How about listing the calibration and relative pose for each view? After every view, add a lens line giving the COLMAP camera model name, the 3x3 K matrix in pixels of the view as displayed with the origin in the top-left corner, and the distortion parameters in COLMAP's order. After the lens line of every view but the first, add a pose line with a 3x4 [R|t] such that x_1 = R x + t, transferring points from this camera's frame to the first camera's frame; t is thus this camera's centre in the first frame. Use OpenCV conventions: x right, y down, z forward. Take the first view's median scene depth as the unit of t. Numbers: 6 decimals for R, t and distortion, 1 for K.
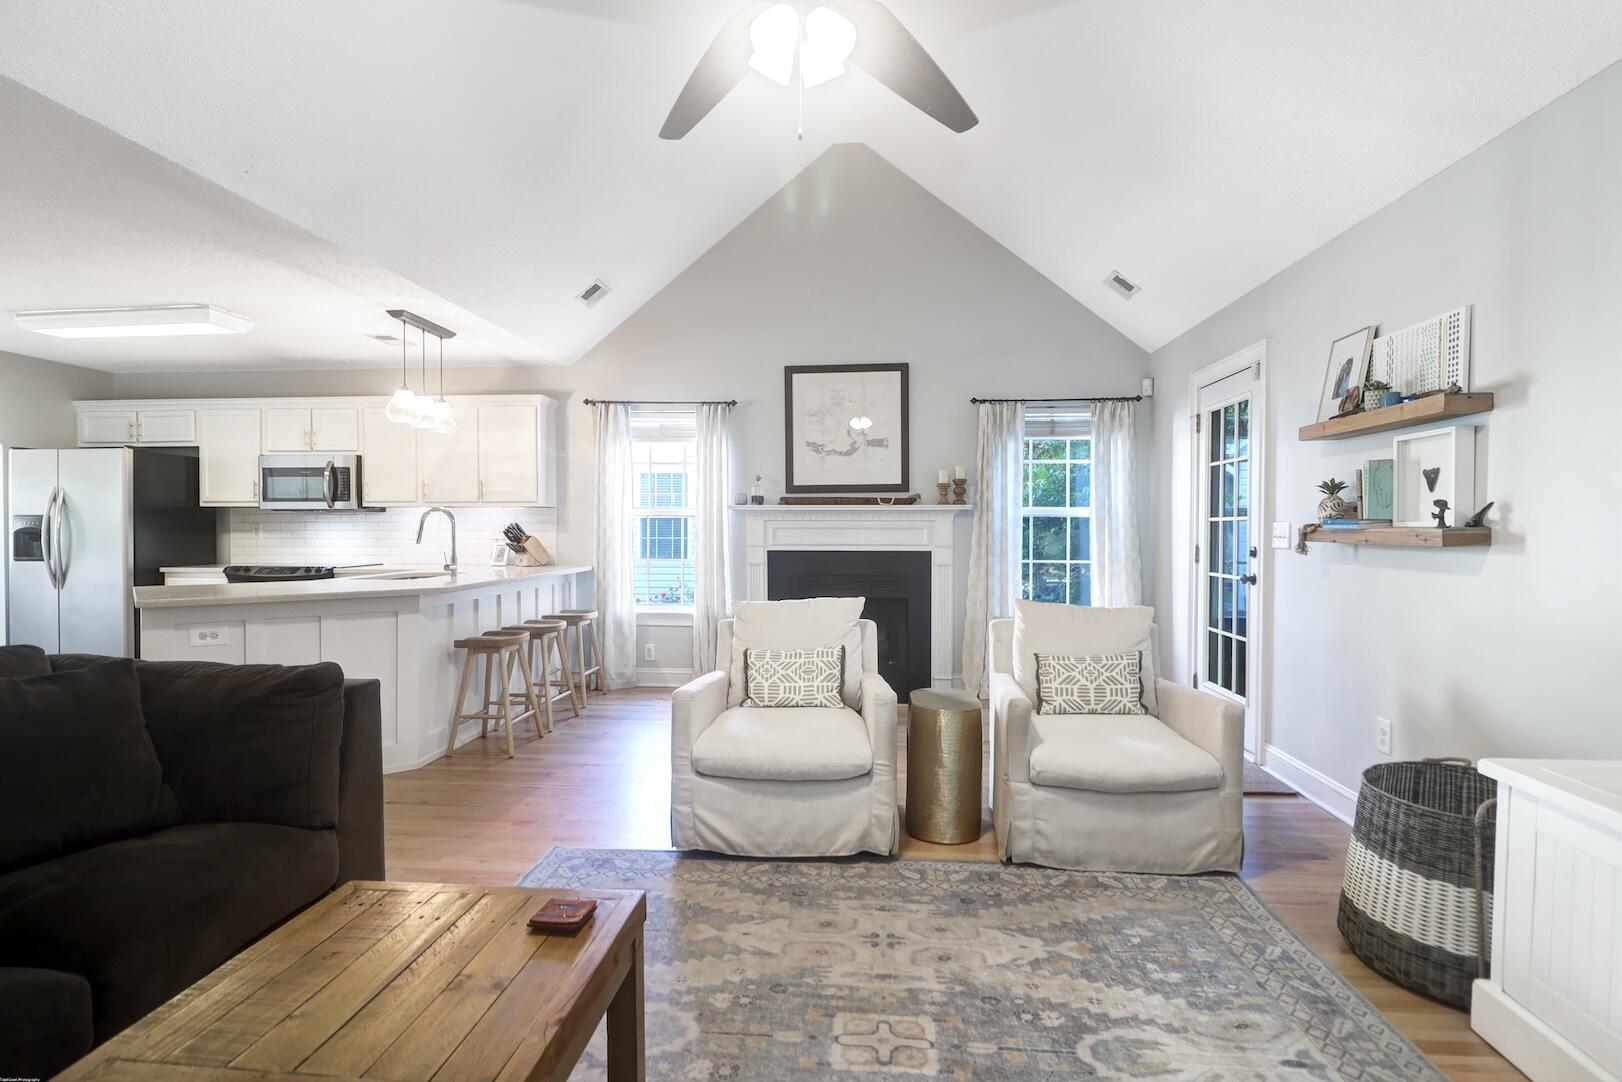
lens RADIAL K [[818.1, 0, 808.7], [0, 818.1, 543.9], [0, 0, 1]] dist [0.002651, -0.012702]
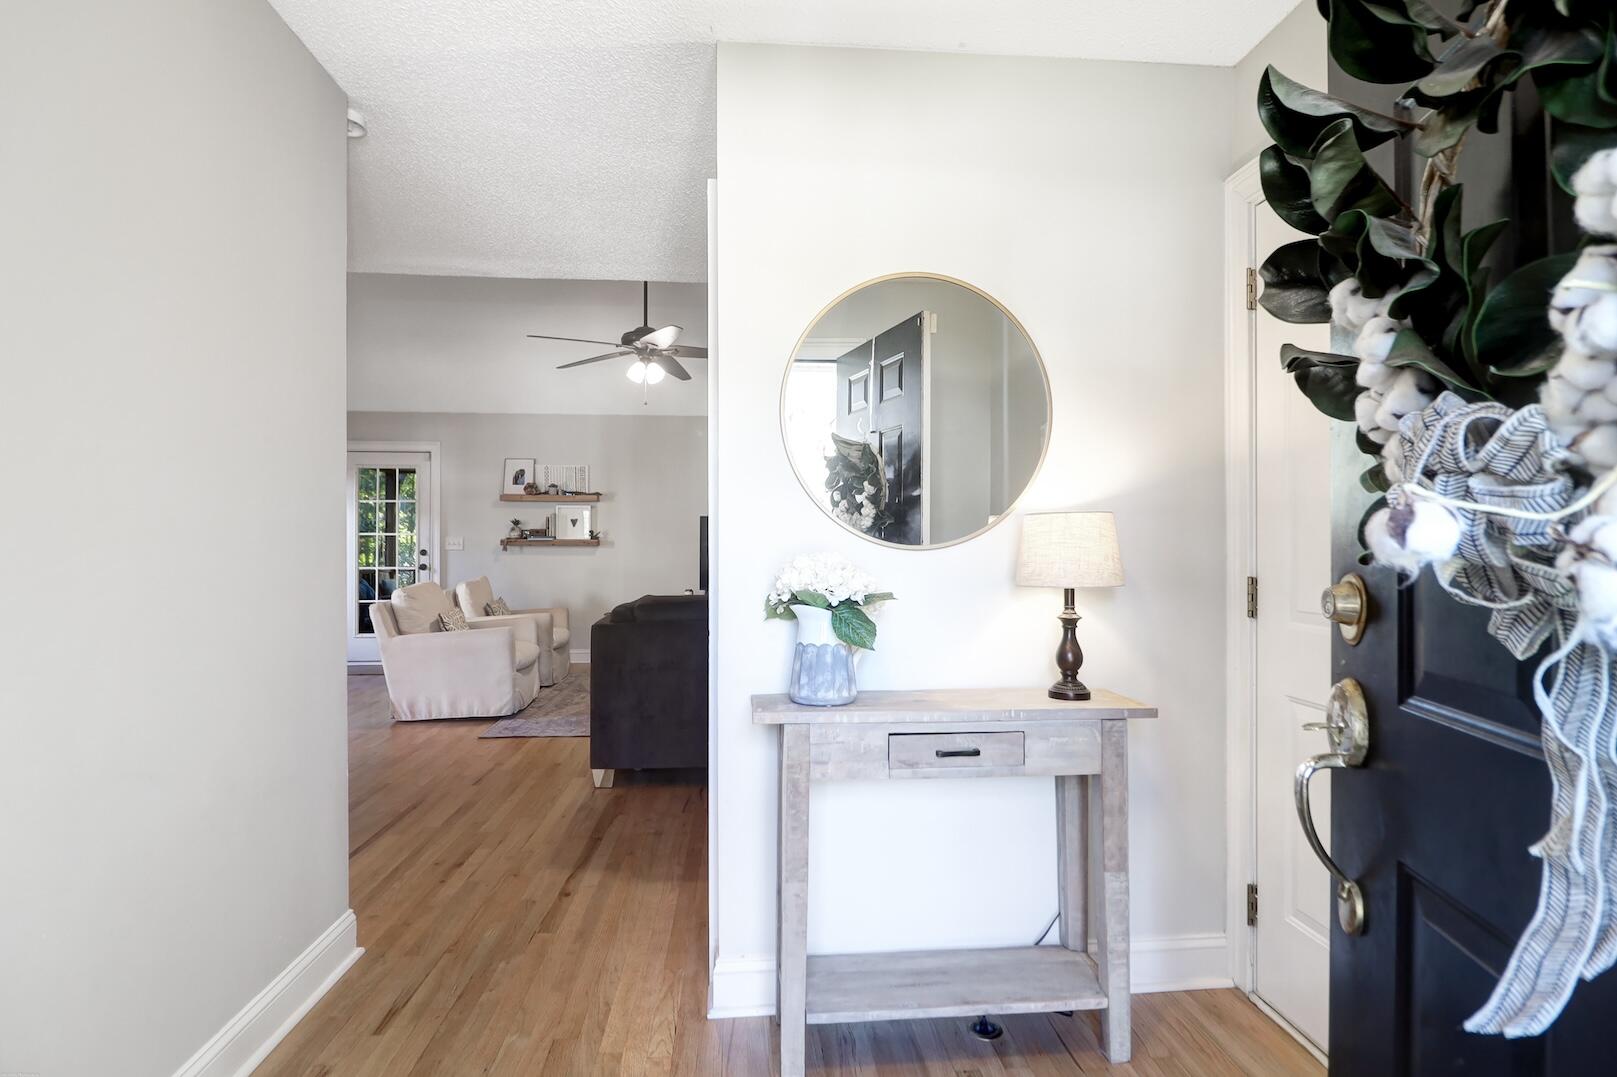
lens RADIAL K [[815.6, 0, 813.4], [0, 815.6, 538.6], [0, 0, 1]] dist [0.002651, -0.012702]
pose [[-0.178195, 0.004936, 0.983983, -2.072944], [0.018795, 0.999822, -0.001612, -0.002747], [-0.983816, 0.018207, -0.178256, 0.655566]]
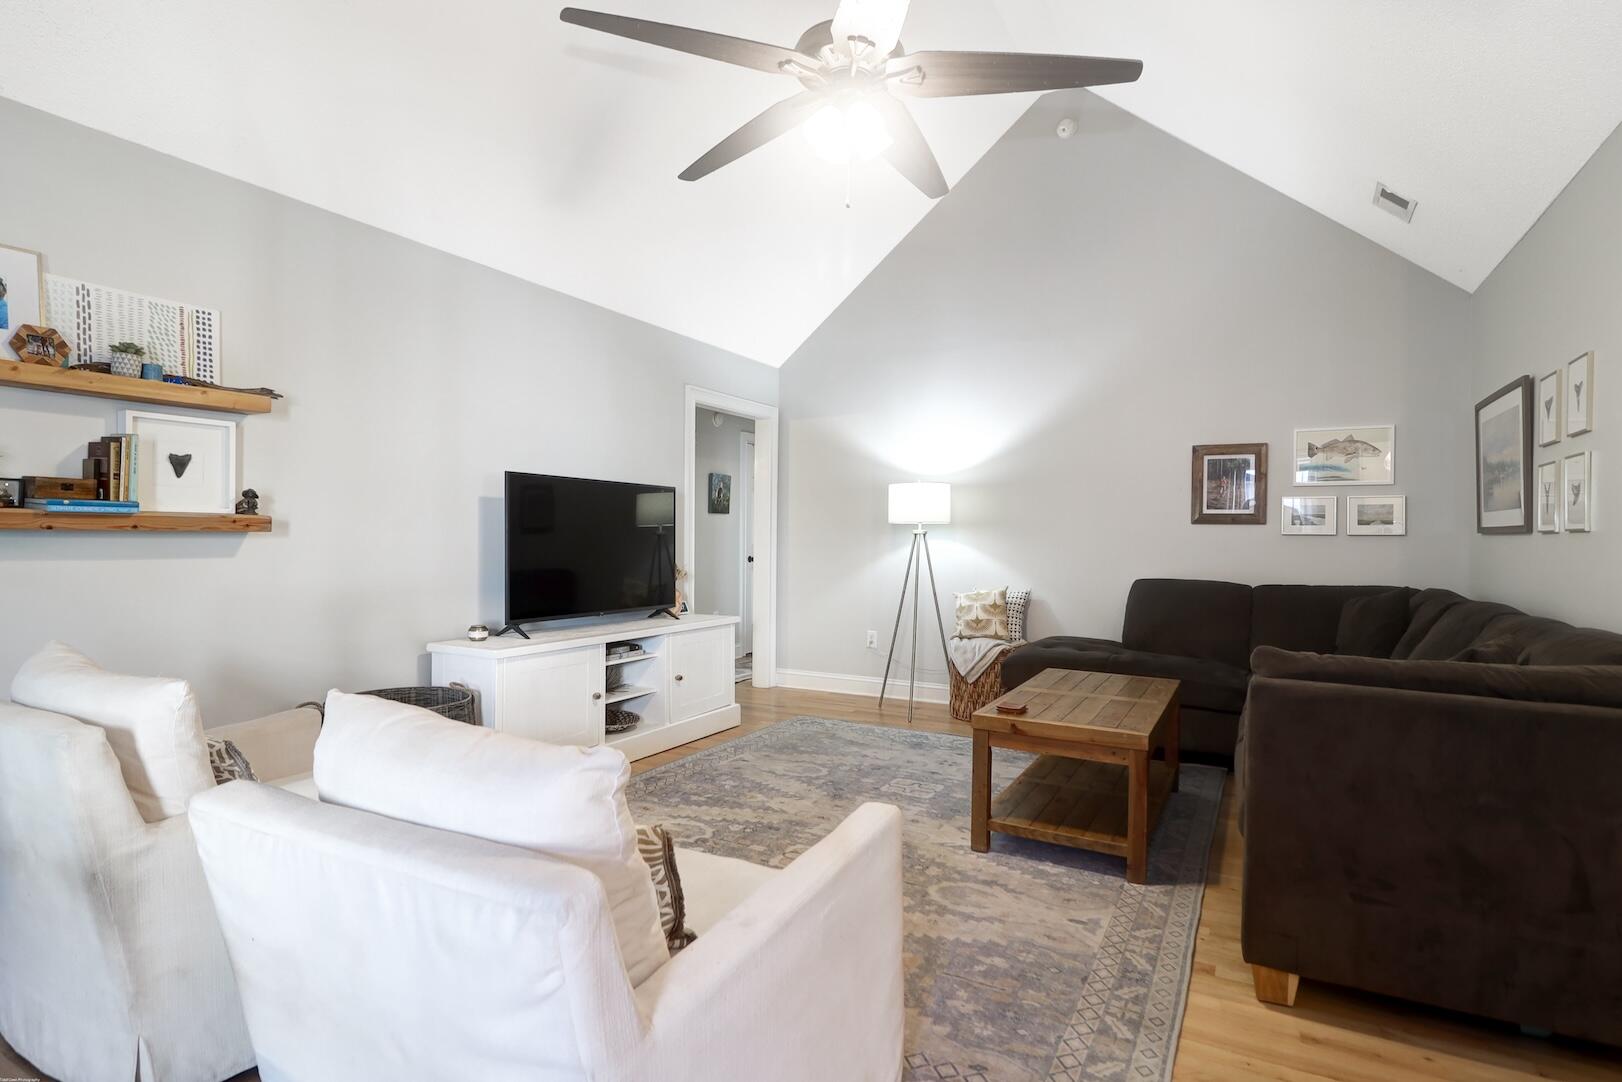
lens RADIAL K [[818.1, 0, 811.9], [0, 818.1, 542.0], [0, 0, 1]] dist [0.002651, -0.012702]
pose [[-0.912373, -0.012411, 0.409171, -0.335076], [-0.001461, 0.999633, 0.027063, -0.012127], [-0.409356, 0.024094, -0.912056, 1.520485]]
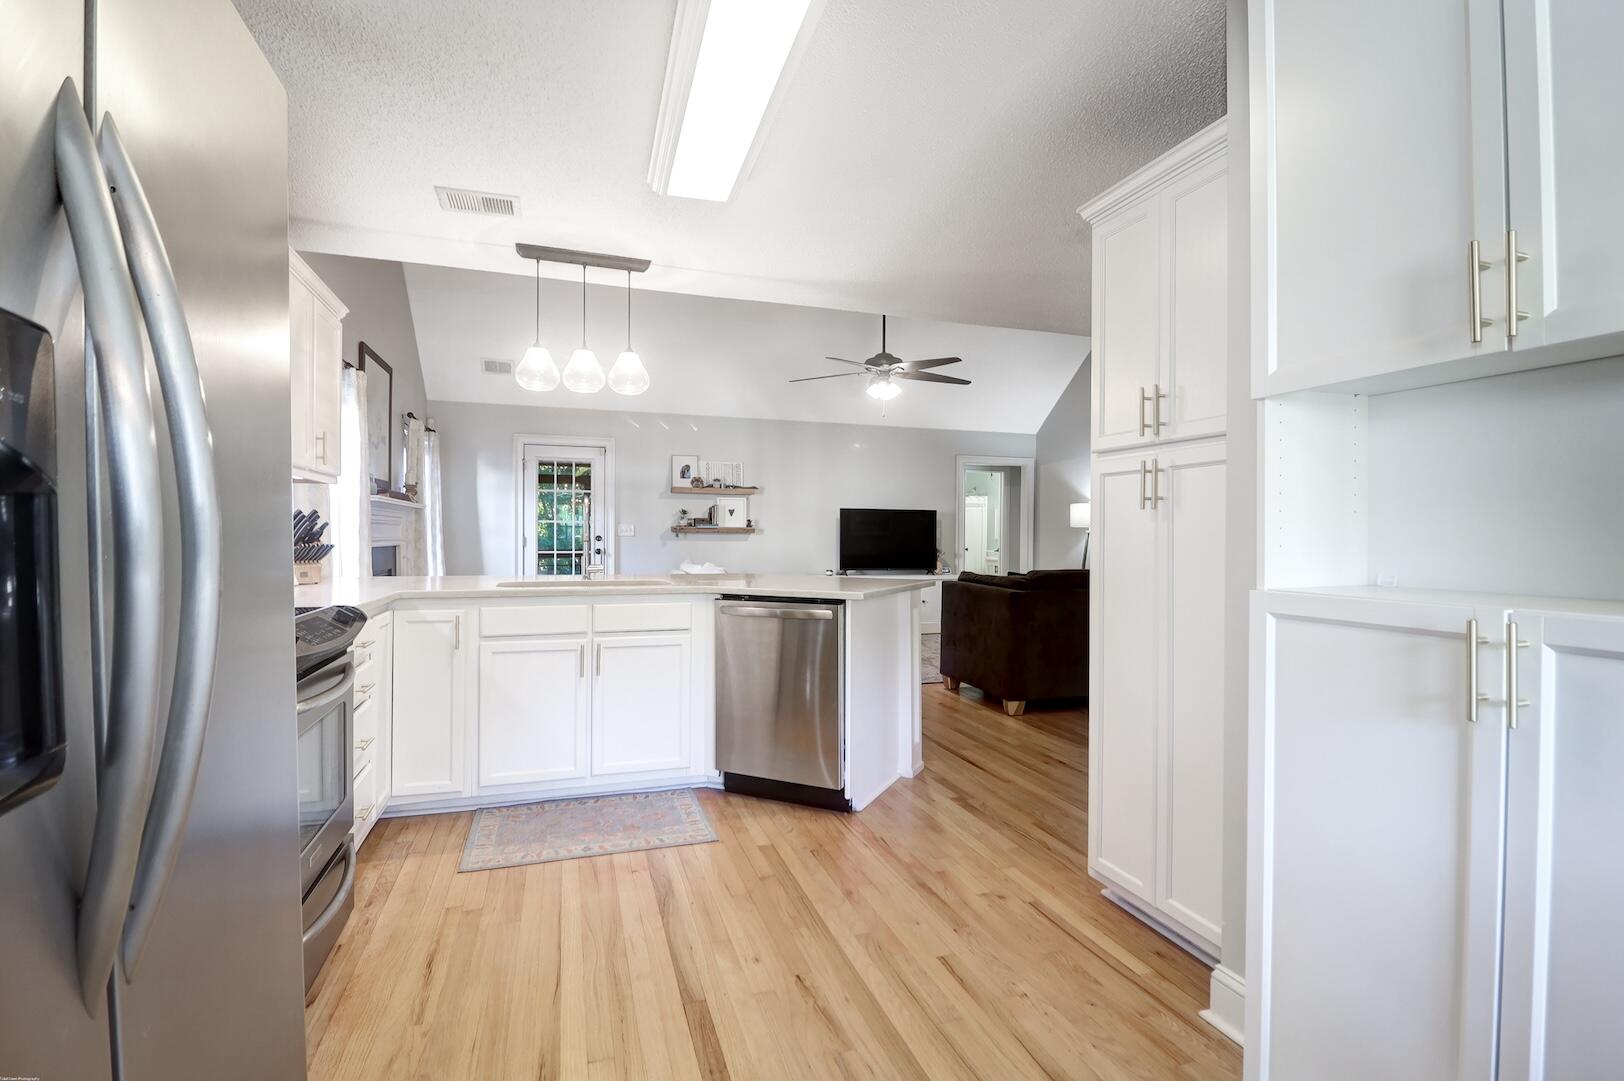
lens RADIAL K [[750.4, 0, 809.8], [0, 750.4, 543.6], [0, 0, 1]] dist [-0.005138, -0.007853]
pose [[-0.393104, -0.015630, 0.919361, -2.005503], [0.013198, 0.999657, 0.022638, -0.017954], [-0.919399, 0.021033, -0.392762, 1.799022]]
